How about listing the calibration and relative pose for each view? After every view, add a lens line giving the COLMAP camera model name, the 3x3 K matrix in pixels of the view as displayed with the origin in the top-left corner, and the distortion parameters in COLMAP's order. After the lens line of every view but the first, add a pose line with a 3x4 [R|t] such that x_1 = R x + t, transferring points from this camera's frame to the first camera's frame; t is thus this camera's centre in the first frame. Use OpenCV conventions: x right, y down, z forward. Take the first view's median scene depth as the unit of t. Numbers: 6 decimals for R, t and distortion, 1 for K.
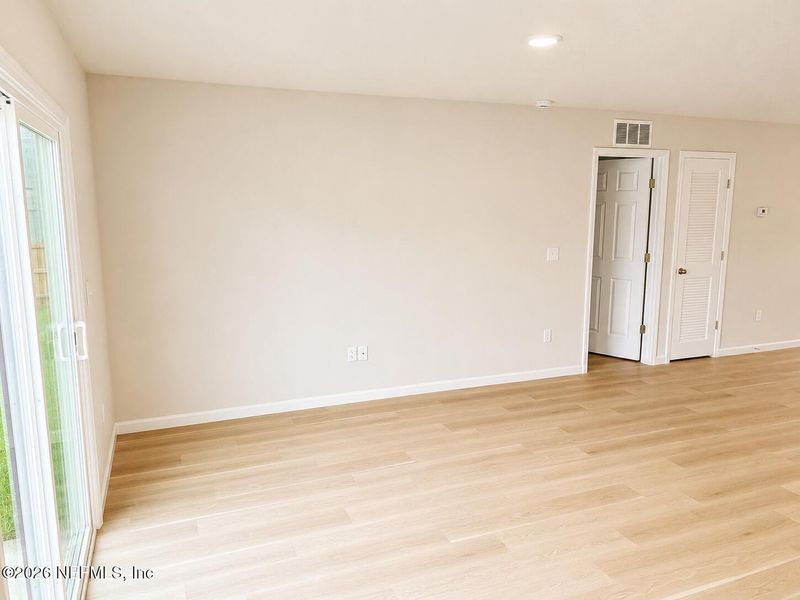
lens RADIAL K [[581.3, 0, 405.6], [0, 581.3, 298.7], [0, 0, 1]] dist [0.071278, -0.137522]
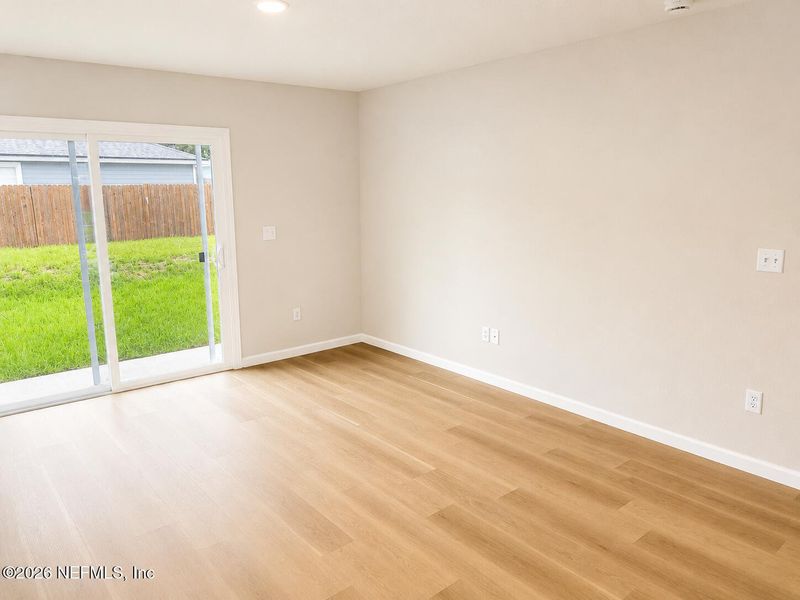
lens RADIAL K [[581.3, 0, 405.6], [0, 581.3, 298.7], [0, 0, 1]] dist [0.071278, -0.137522]
pose [[0.278928, 0.159820, -0.946920, 0.861123], [-0.133194, 0.982962, 0.126669, -0.062273], [0.951030, 0.090793, 0.295463, 0.699854]]
